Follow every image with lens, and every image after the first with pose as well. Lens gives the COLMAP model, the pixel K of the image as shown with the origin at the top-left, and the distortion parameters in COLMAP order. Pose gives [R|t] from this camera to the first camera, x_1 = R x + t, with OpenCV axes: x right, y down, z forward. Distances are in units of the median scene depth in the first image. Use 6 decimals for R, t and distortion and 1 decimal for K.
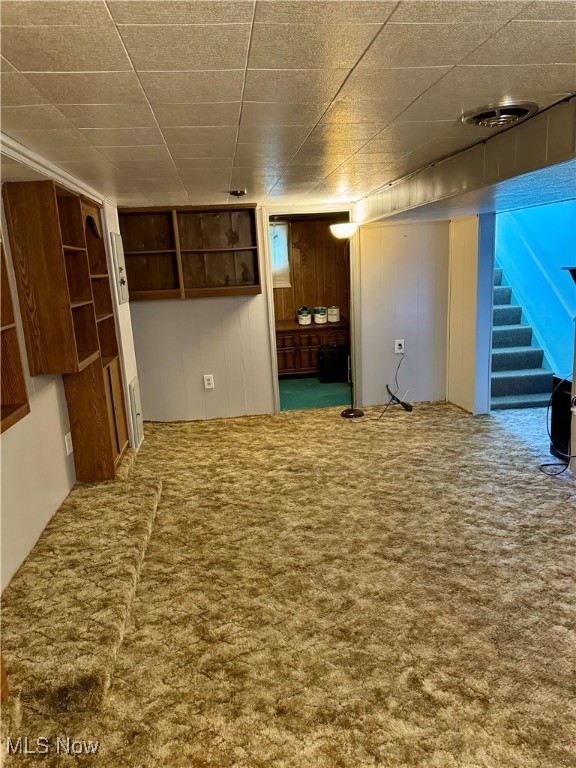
lens RADIAL K [[542.0, 0, 287.9], [0, 542.0, 385.3], [0, 0, 1]] dist [0.047024, -0.057583]
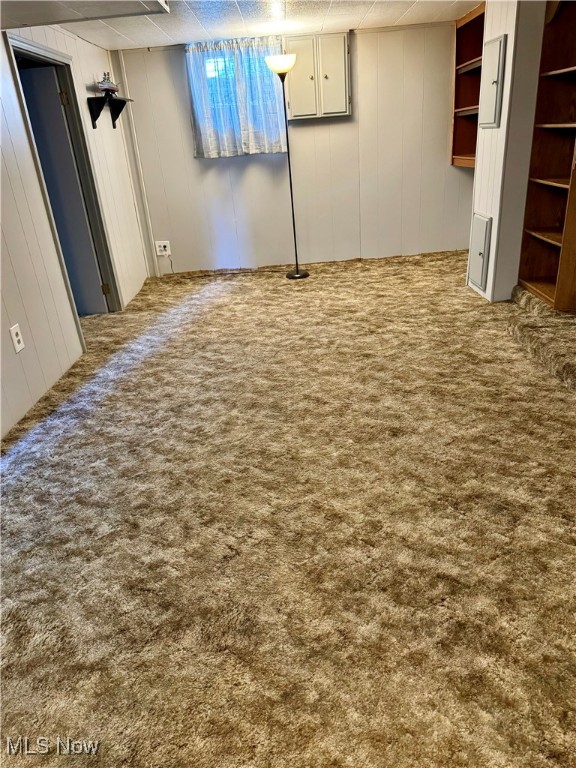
lens RADIAL K [[542.0, 0, 286.8], [0, 542.0, 383.9], [0, 0, 1]] dist [0.047024, -0.057583]
pose [[-0.983861, 0.074901, 0.162505, 0.029004], [0.157501, 0.793510, 0.587823, -0.134799], [-0.084920, 0.603930, -0.792500, 0.765754]]
